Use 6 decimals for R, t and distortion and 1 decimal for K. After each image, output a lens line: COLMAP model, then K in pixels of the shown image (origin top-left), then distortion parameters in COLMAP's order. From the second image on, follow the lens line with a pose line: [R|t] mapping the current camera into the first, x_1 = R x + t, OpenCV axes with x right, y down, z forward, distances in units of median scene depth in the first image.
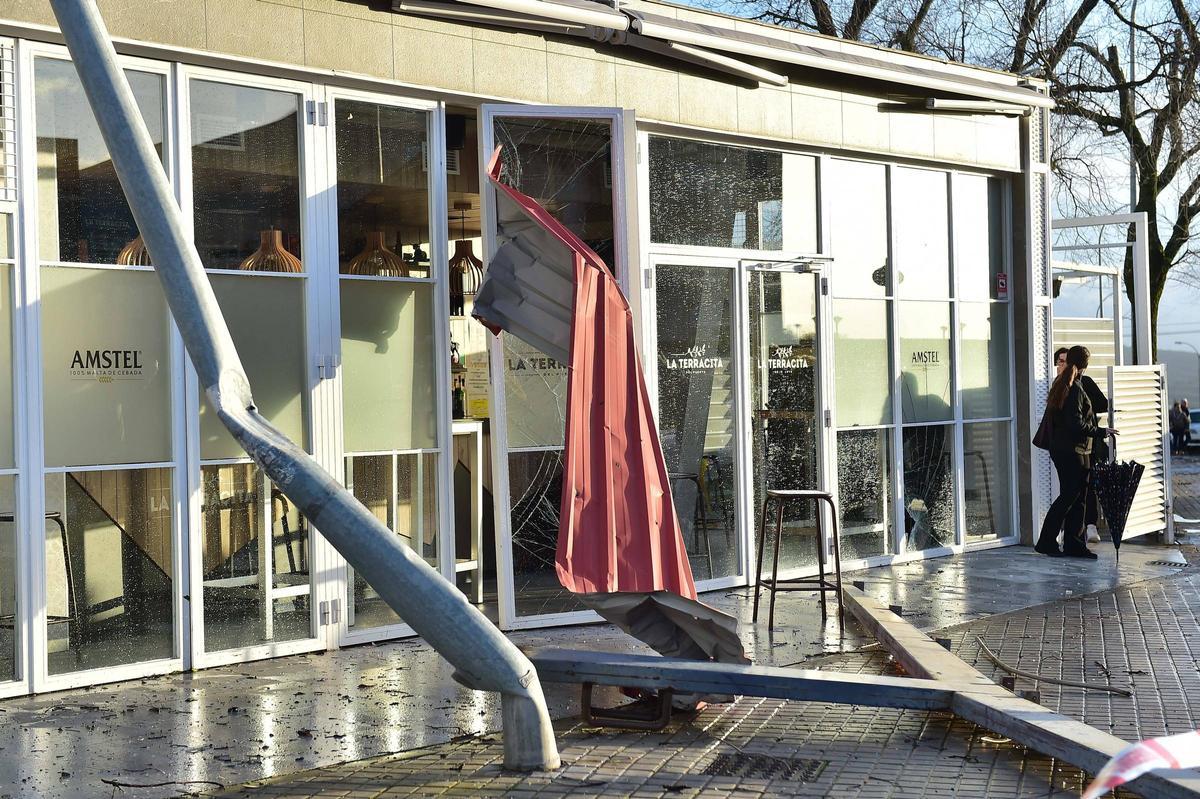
lens RADIAL K [[2169.7, 0, 600.0], [0, 2169.7, 399.5], [0, 0, 1]] dist [0.079758, -0.291497]
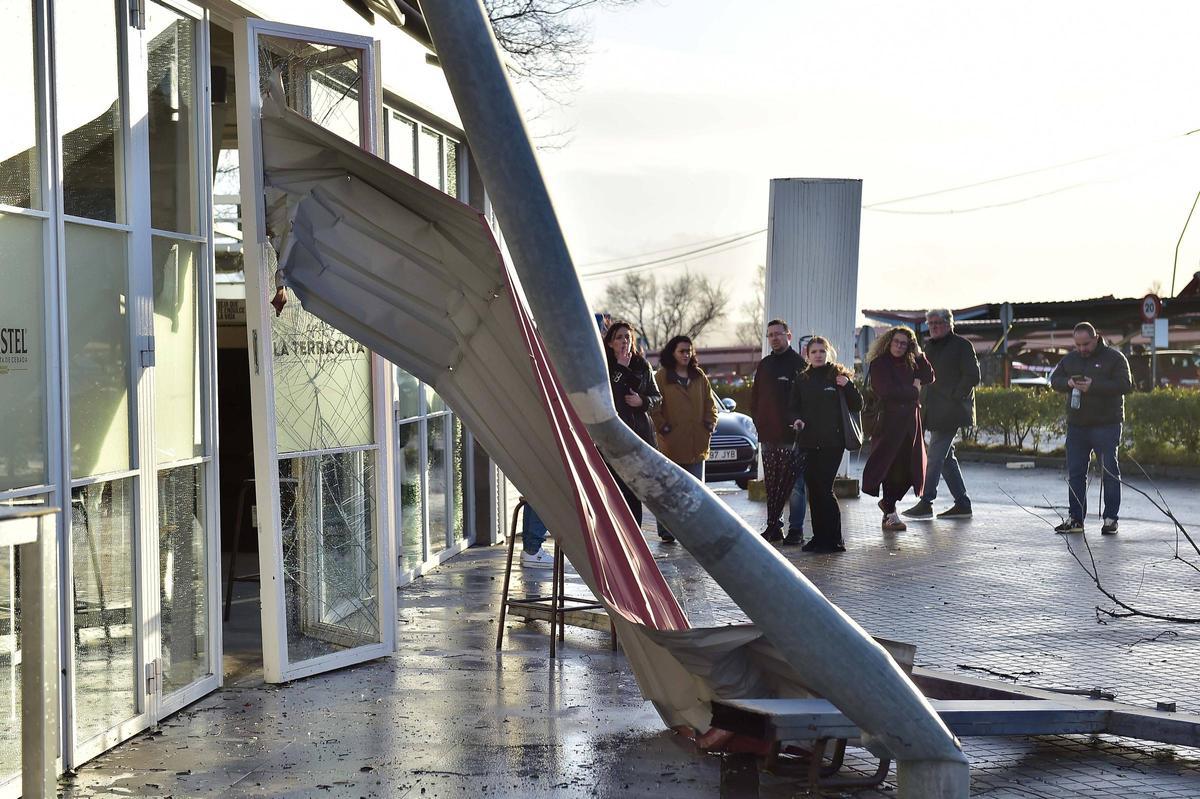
lens RADIAL K [[2275.7, 0, 600.0], [0, 2275.7, 399.5], [0, 0, 1]] dist [0.093527, -0.036970]
pose [[0.811966, -0.006584, 0.583668, -0.456319], [0.000445, 0.999943, 0.010661, -0.006640], [-0.583705, -0.008397, 0.811922, 0.265740]]
